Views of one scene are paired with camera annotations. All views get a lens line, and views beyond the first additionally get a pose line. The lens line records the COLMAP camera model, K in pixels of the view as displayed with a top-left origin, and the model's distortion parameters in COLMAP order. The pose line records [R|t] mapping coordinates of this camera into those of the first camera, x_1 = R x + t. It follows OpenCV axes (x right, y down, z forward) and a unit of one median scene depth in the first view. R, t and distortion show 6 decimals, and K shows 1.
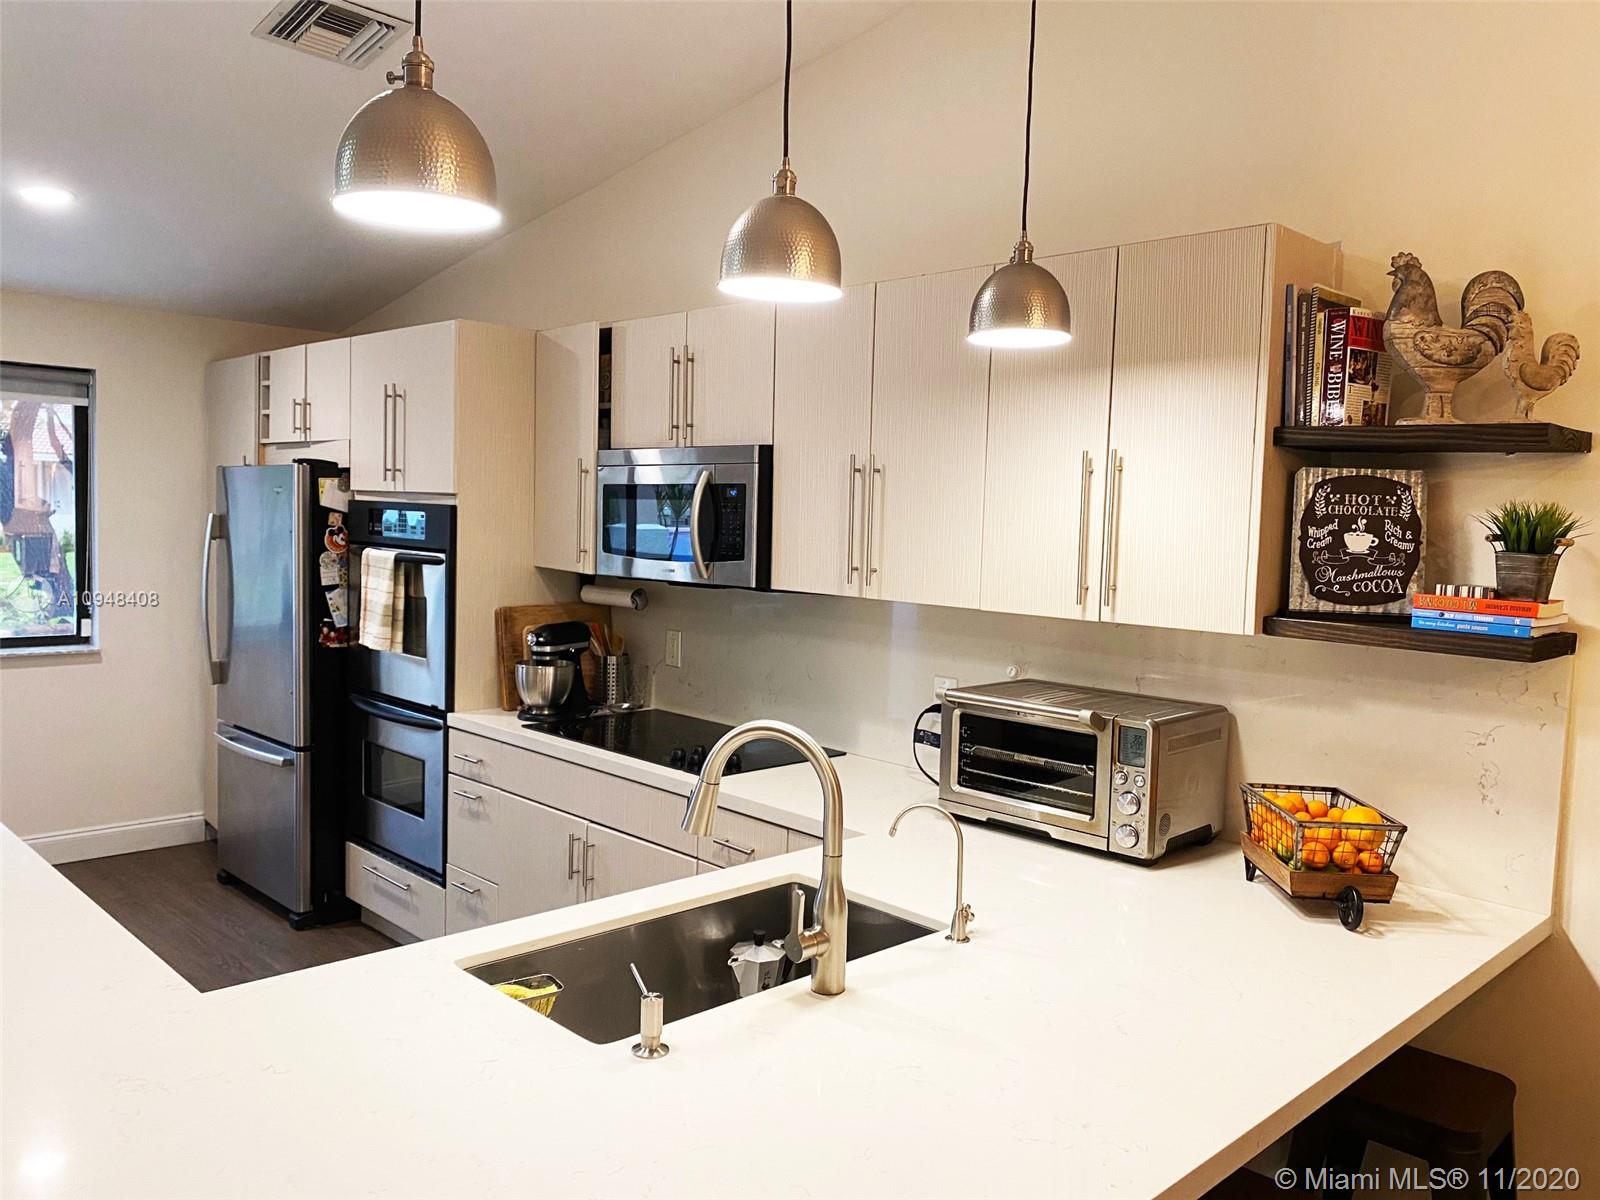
lens RADIAL K [[1223.8, 0, 797.7], [0, 1223.8, 597.0], [0, 0, 1]] dist [0.054714, -0.035543]
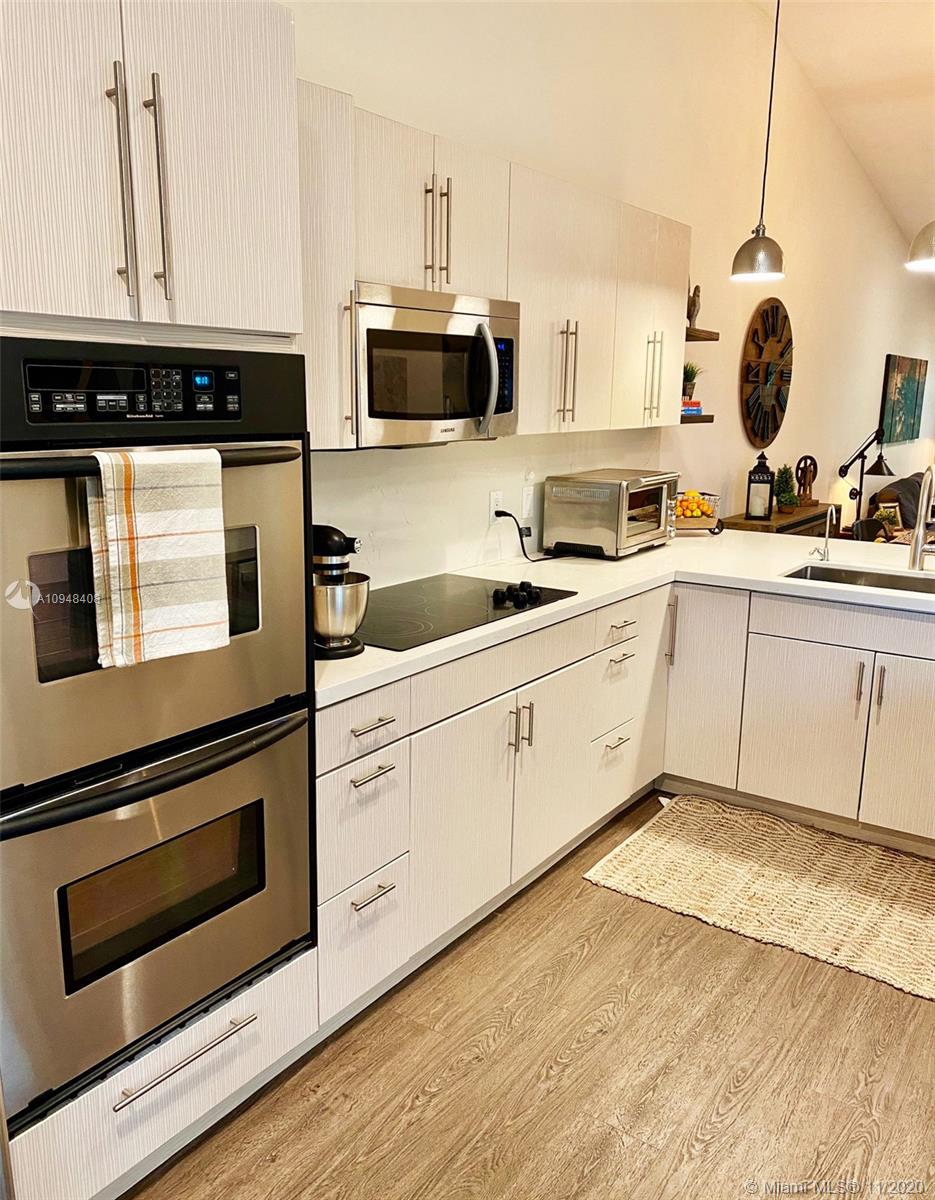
lens RADIAL K [[969.9, 0, 466.3], [0, 969.9, 606.8], [0, 0, 1]] dist [-0.001166, -0.000803]
pose [[-0.184050, -0.247377, 0.951278, -0.945632], [0.048302, 0.964366, 0.260126, -0.091966], [-0.981729, 0.093825, -0.165543, 1.236540]]
